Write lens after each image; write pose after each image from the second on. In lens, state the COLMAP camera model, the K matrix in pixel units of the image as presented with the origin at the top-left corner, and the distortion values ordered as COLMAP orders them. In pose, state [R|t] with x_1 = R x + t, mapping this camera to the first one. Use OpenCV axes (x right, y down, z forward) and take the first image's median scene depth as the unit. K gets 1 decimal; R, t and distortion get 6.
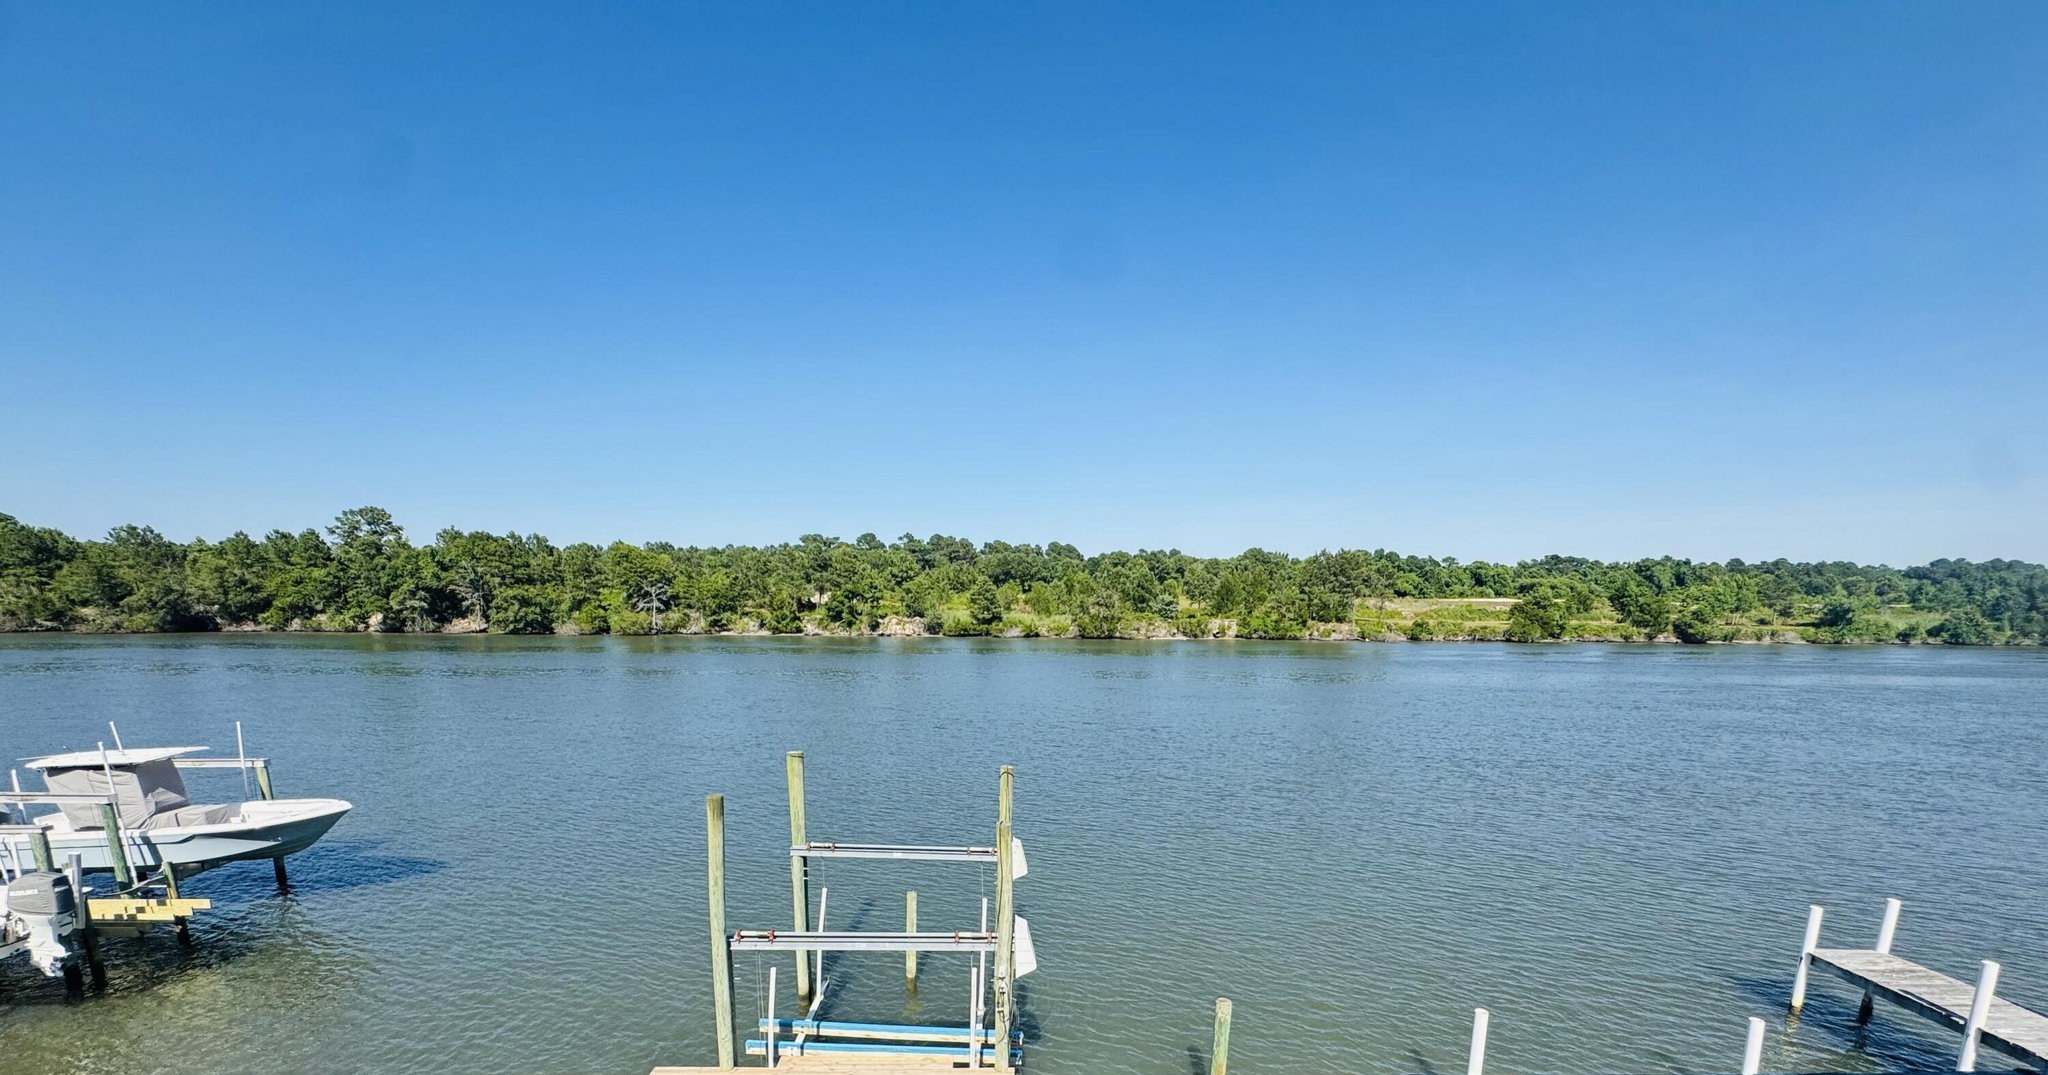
lens RADIAL K [[837.0, 0, 965.0], [0, 837.0, 715.0], [0, 0, 1]] dist [0.001683, -0.000342]
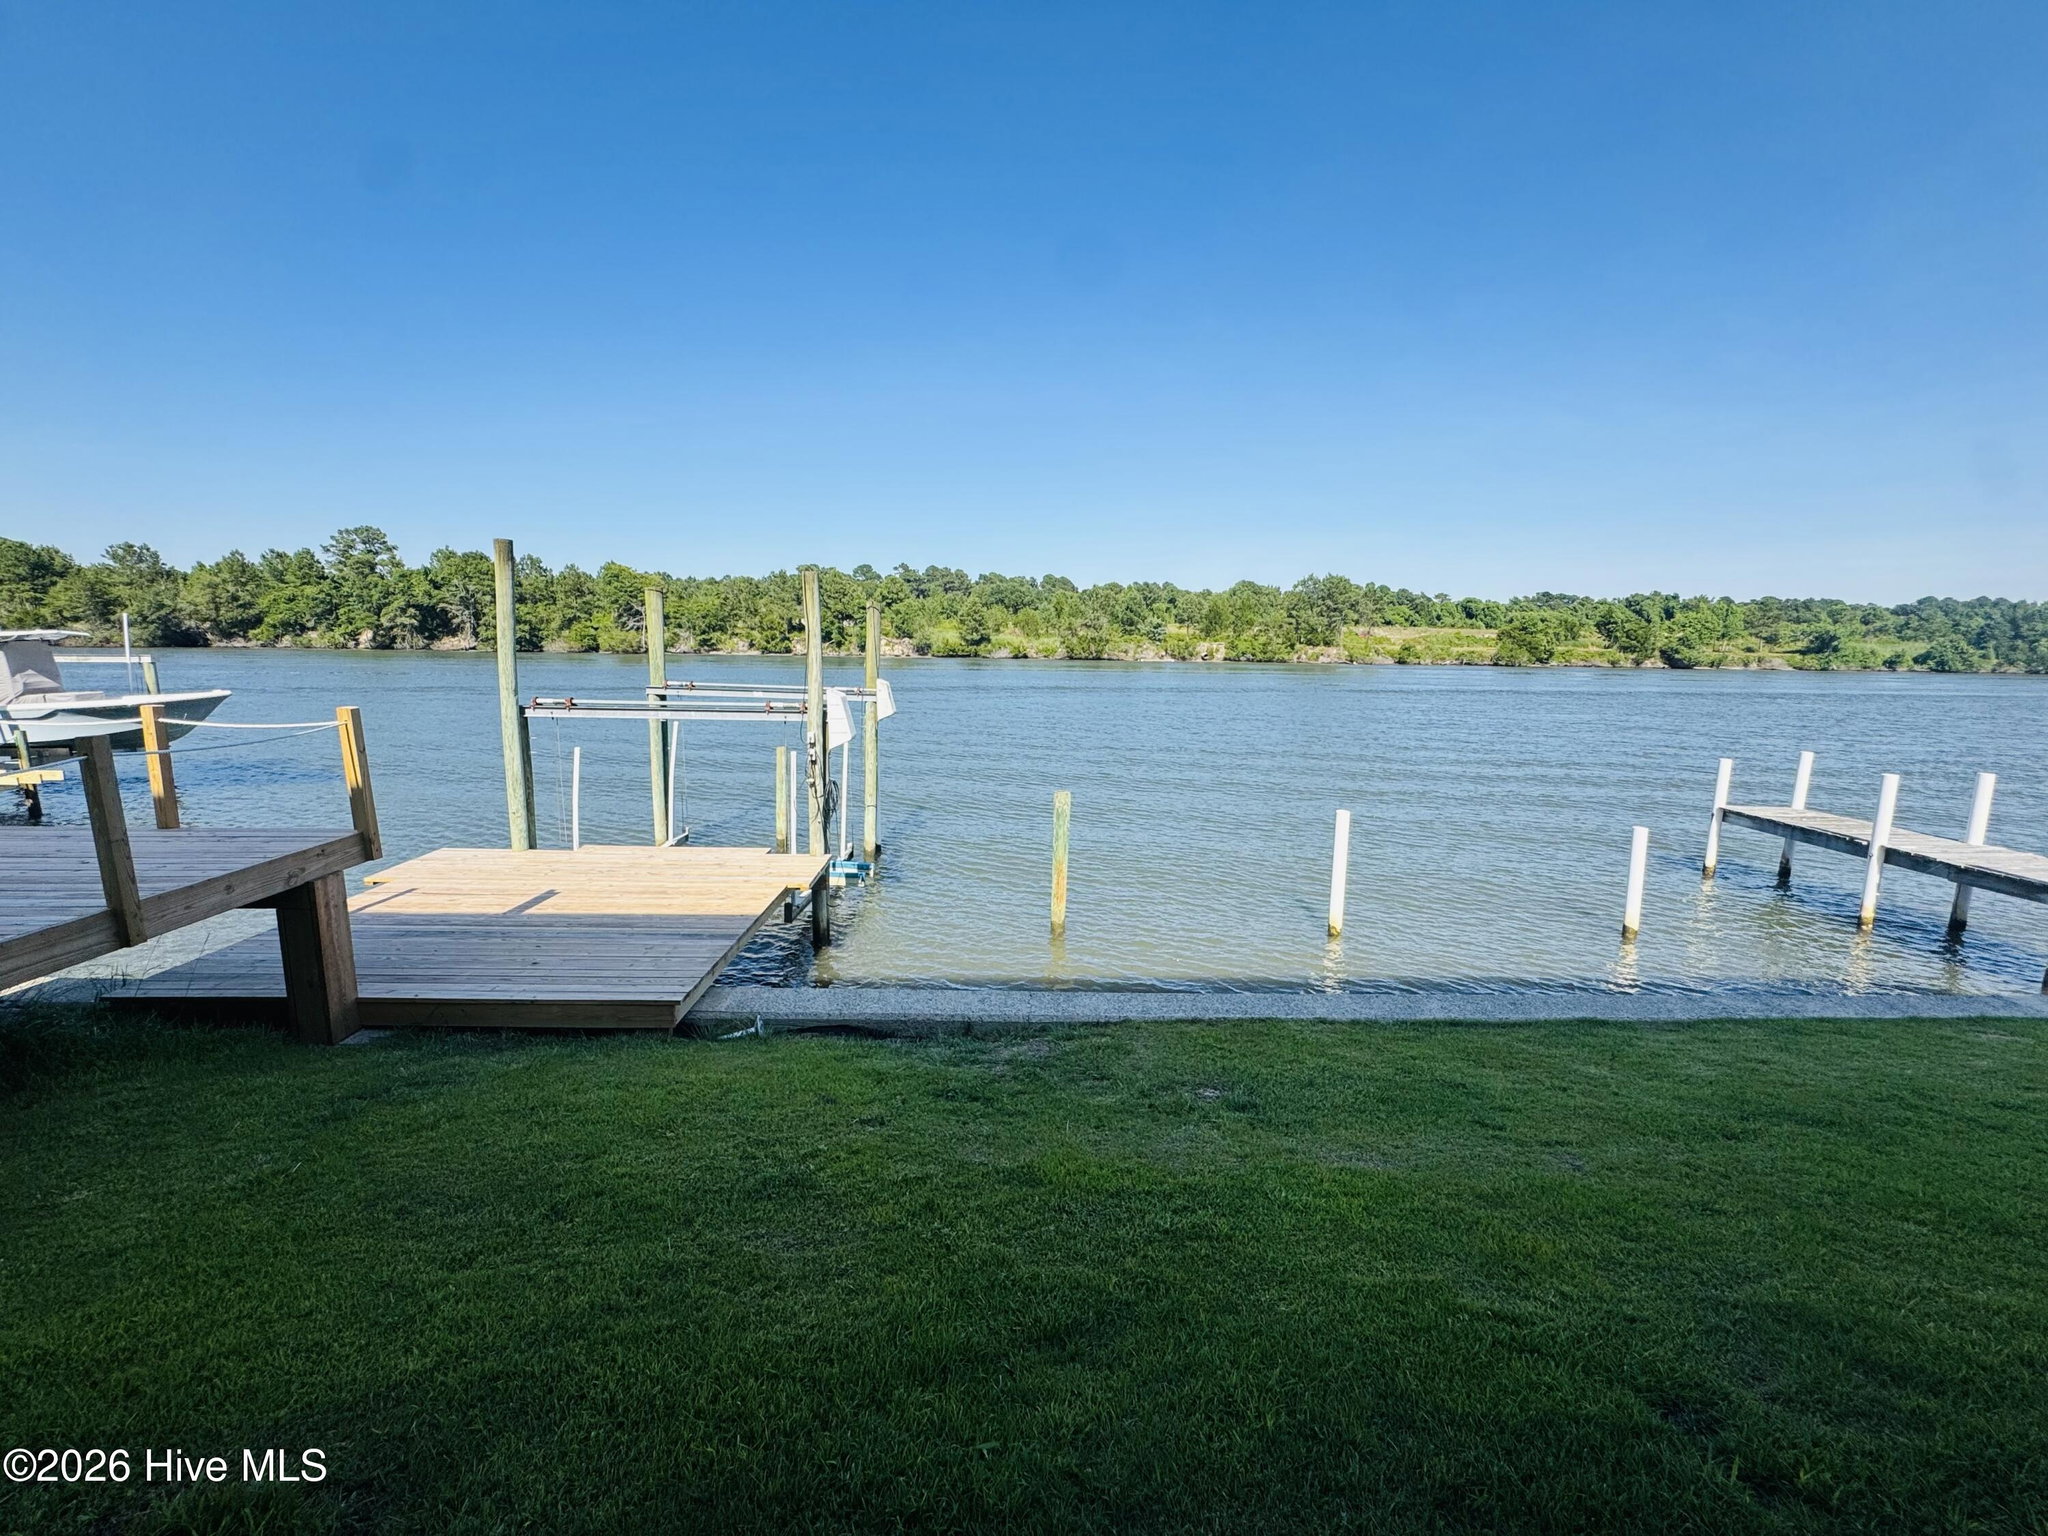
lens RADIAL K [[824.2, 0, 1007.1], [0, 824.2, 779.2], [0, 0, 1]] dist [0.001303, -0.000328]
pose [[0.999980, 0.006377, 0.000053, 0.064761], [-0.006368, 0.998872, -0.047054, 0.097620], [-0.000354, 0.047053, 0.998892, 0.021352]]
